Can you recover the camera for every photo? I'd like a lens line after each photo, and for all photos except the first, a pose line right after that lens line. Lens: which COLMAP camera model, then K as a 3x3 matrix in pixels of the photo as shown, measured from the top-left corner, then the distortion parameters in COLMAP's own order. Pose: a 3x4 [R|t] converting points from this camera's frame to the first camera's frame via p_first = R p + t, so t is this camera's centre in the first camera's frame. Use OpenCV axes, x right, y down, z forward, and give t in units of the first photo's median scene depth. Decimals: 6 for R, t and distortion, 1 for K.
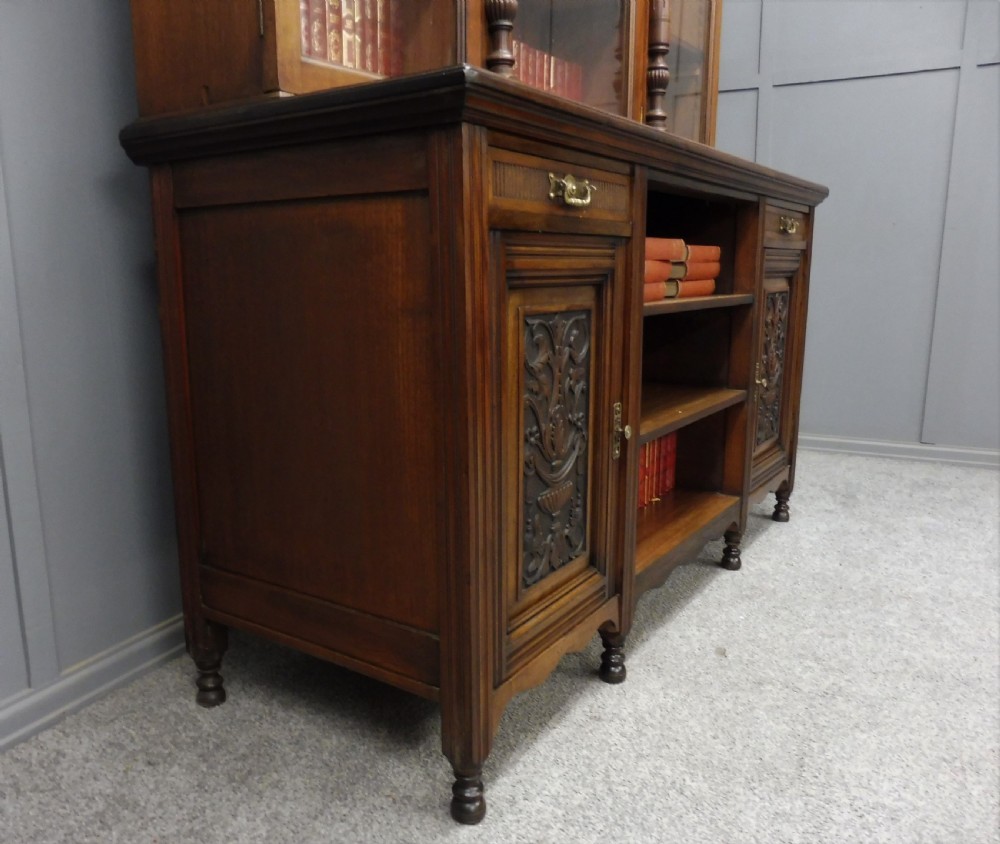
lens RADIAL K [[831.4, 0, 460.5], [0, 831.4, 434.5], [0, 0, 1]] dist [-0.042350, -0.013458]
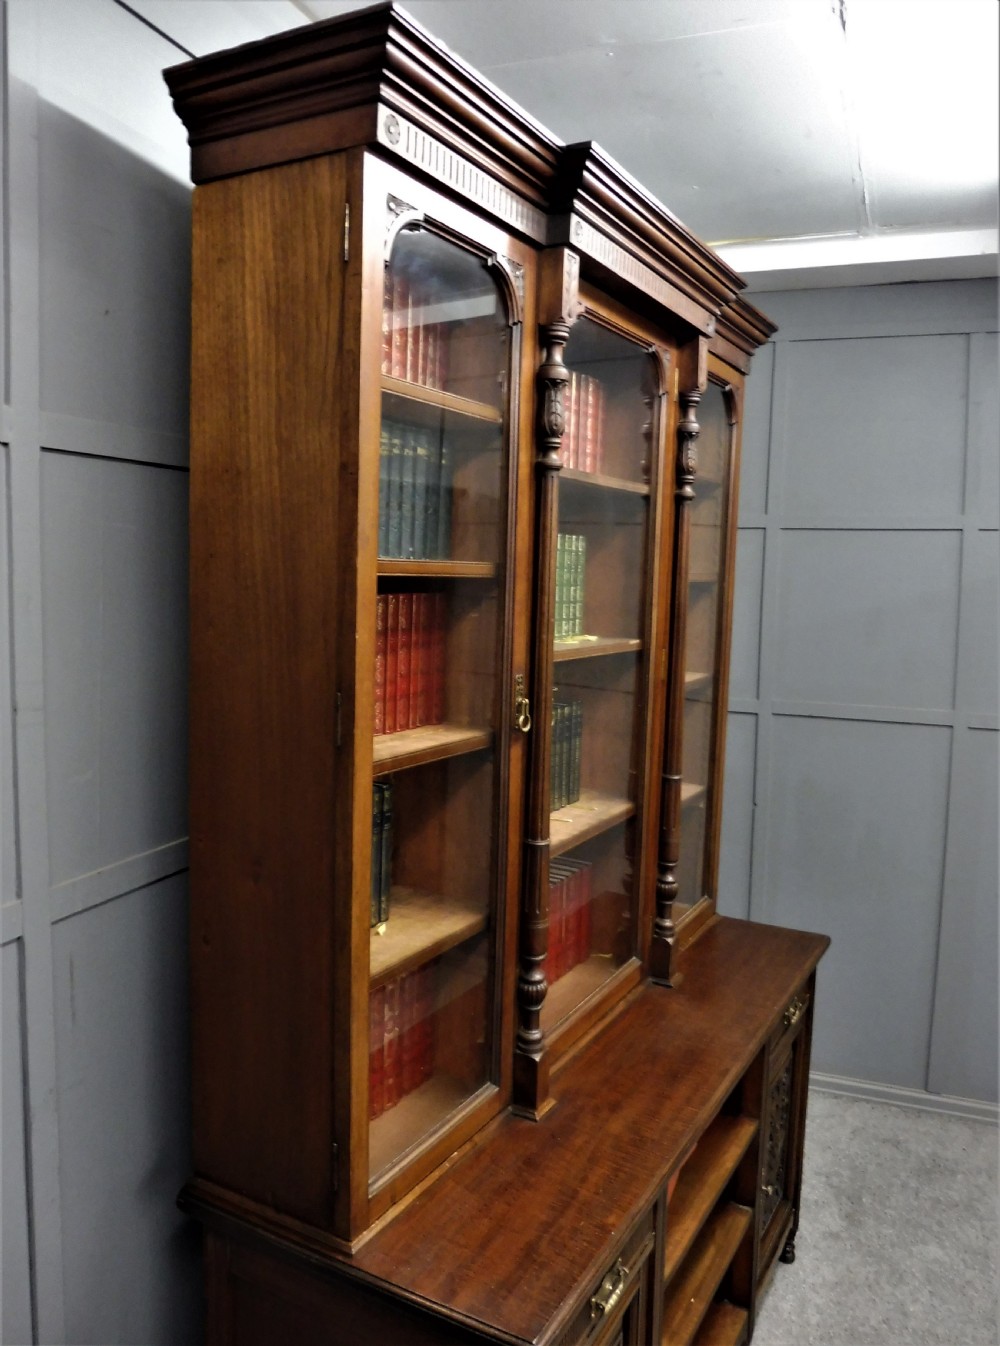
lens RADIAL K [[979.9, 0, 487.1], [0, 979.9, 635.8], [0, 0, 1]] dist [-0.044886, 0.000789]
pose [[0.996088, 0.023310, 0.085240, -0.129337], [-0.012219, 0.991649, -0.128388, -0.826128], [-0.087521, 0.126844, 0.988054, -0.295496]]
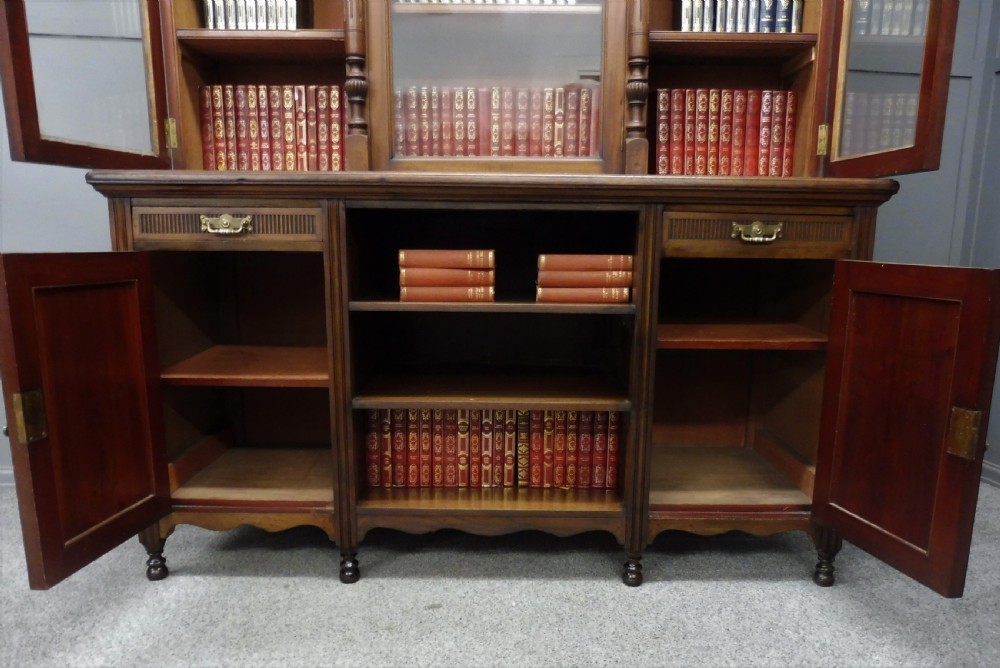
lens RADIAL K [[744.7, 0, 512.0], [0, 744.7, 381.0], [0, 0, 1]] dist [-0.035426, -0.003428]
pose [[0.578339, 0.167034, -0.798514, 1.342286], [-0.175596, 0.981359, 0.078103, -0.171051], [0.796675, 0.095046, 0.596888, 0.506848]]
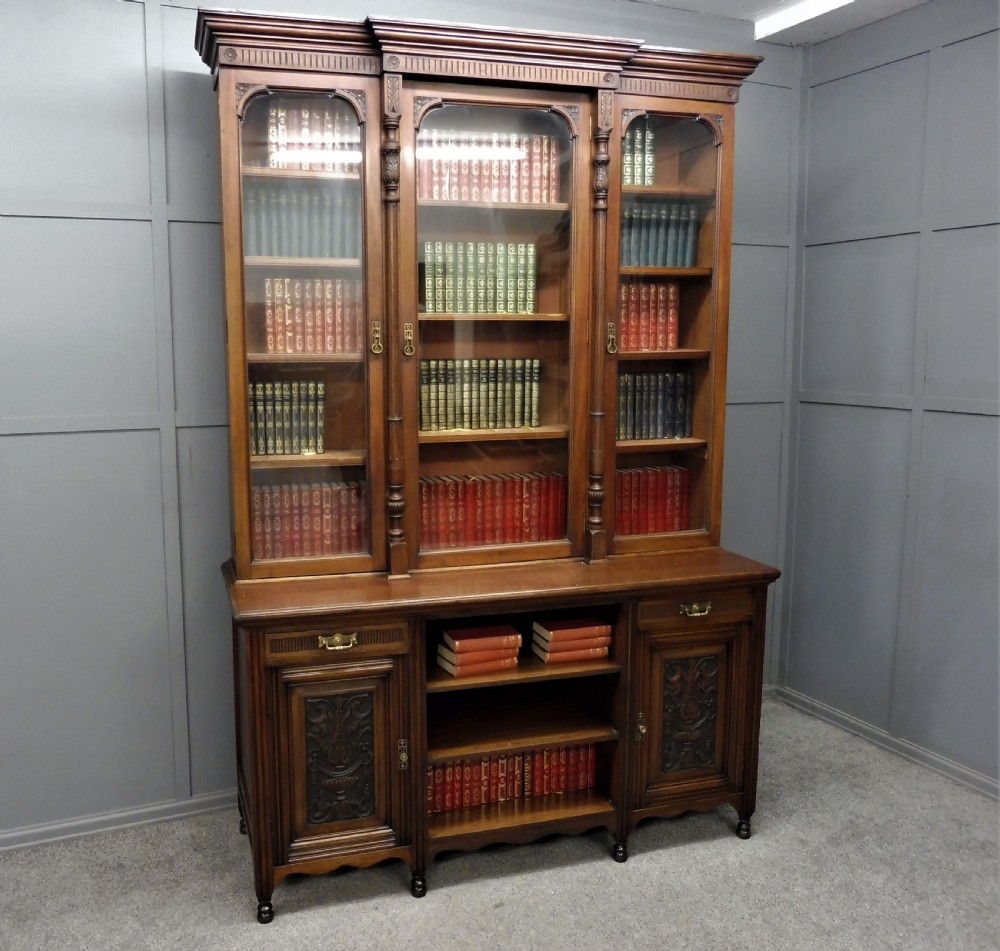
lens RADIAL K [[967.4, 0, 446.9], [0, 967.4, 457.2], [0, 0, 1]] dist [-0.047370, 0.000000]
pose [[0.786114, 0.081295, -0.612712, 1.478832], [-0.124828, 0.991767, -0.028566, -0.591375], [0.605346, 0.098940, 0.789790, -0.657121]]
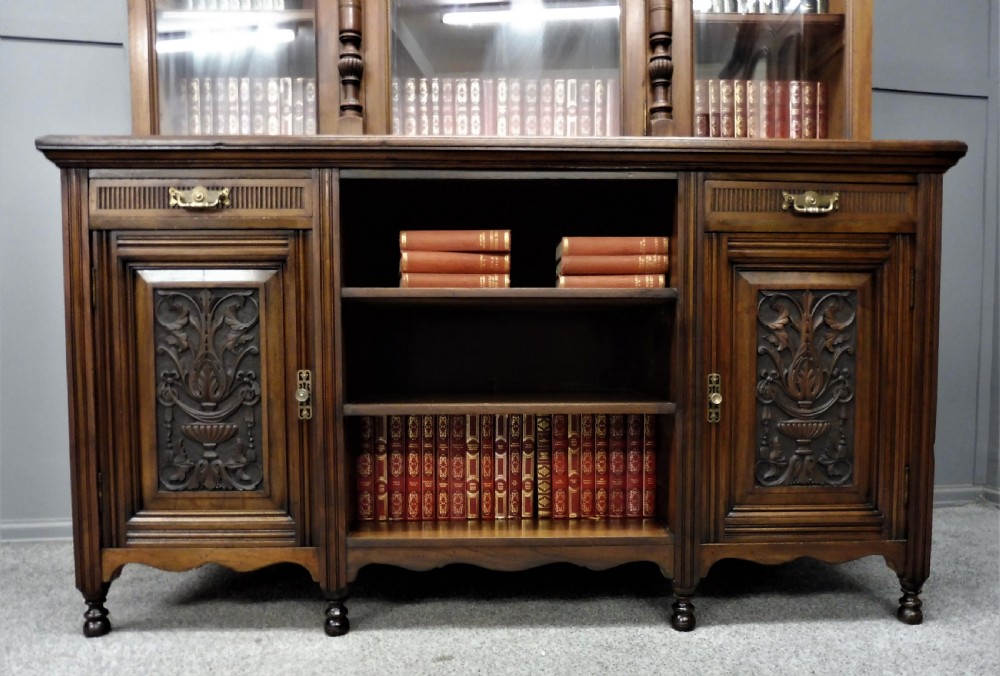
lens RADIAL K [[763.4, 0, 510.7], [0, 763.4, 377.7], [0, 0, 1]] dist [-0.050661, 0.027019]
pose [[0.603367, 0.046984, -0.796078, 1.188226], [-0.159355, 0.985233, -0.062632, -0.006904], [0.781380, 0.164649, 0.601944, 0.573889]]
